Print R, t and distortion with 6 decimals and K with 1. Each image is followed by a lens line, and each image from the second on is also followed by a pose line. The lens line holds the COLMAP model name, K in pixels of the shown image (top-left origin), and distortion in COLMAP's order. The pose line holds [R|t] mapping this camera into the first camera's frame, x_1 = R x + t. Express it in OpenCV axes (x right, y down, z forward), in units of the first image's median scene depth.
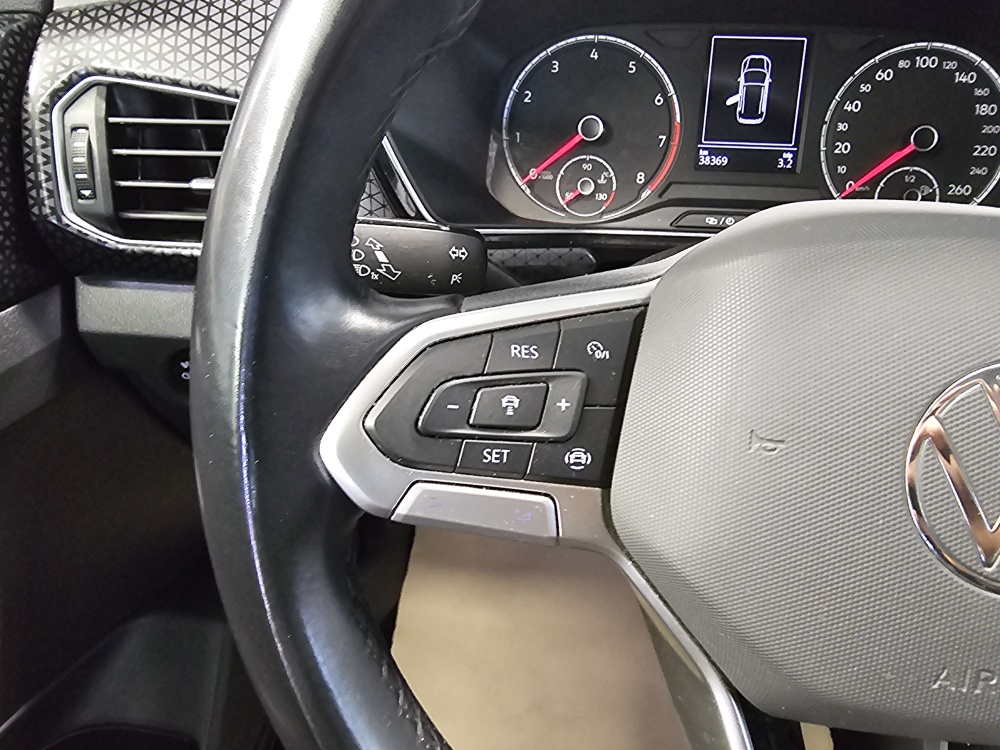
lens RADIAL K [[697.1, 0, 497.2], [0, 697.1, 361.0], [0, 0, 1]] dist [0.003569, -0.004210]
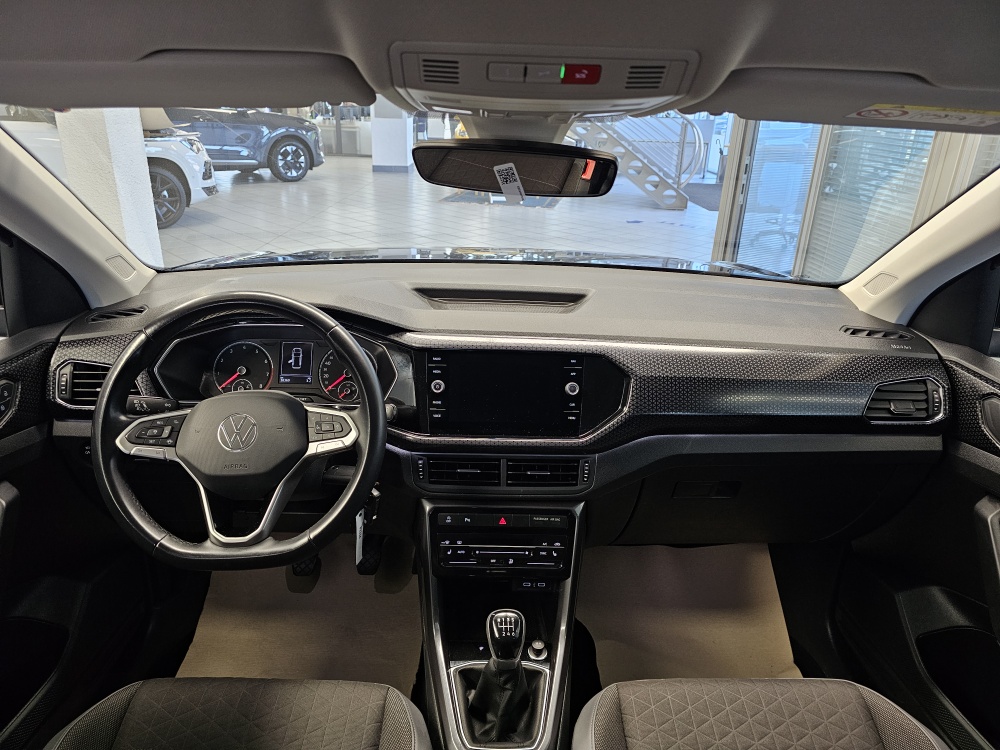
lens RADIAL K [[667.2, 0, 494.8], [0, 667.2, 371.2], [0, 0, 1]] dist [0.070322, -0.079117]
pose [[0.992214, -0.010268, 0.124120, 0.882845], [0.044320, 0.960468, -0.274841, 0.534162], [-0.116391, 0.278202, 0.953445, -1.961120]]
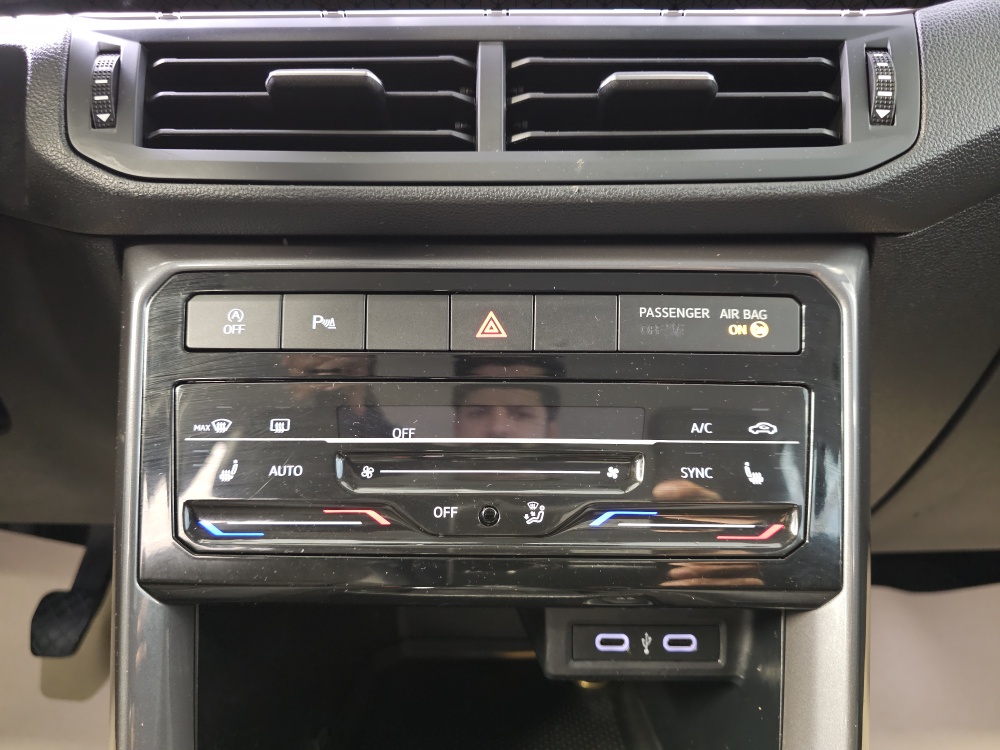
lens RADIAL K [[667.2, 0, 494.8], [0, 667.2, 371.2], [0, 0, 1]] dist [0.070322, -0.079117]
pose [[0.995538, -0.019130, 0.092398, 1.198187], [0.054110, 0.917966, -0.392952, 0.634601], [-0.077301, 0.396198, 0.914905, 0.306649]]
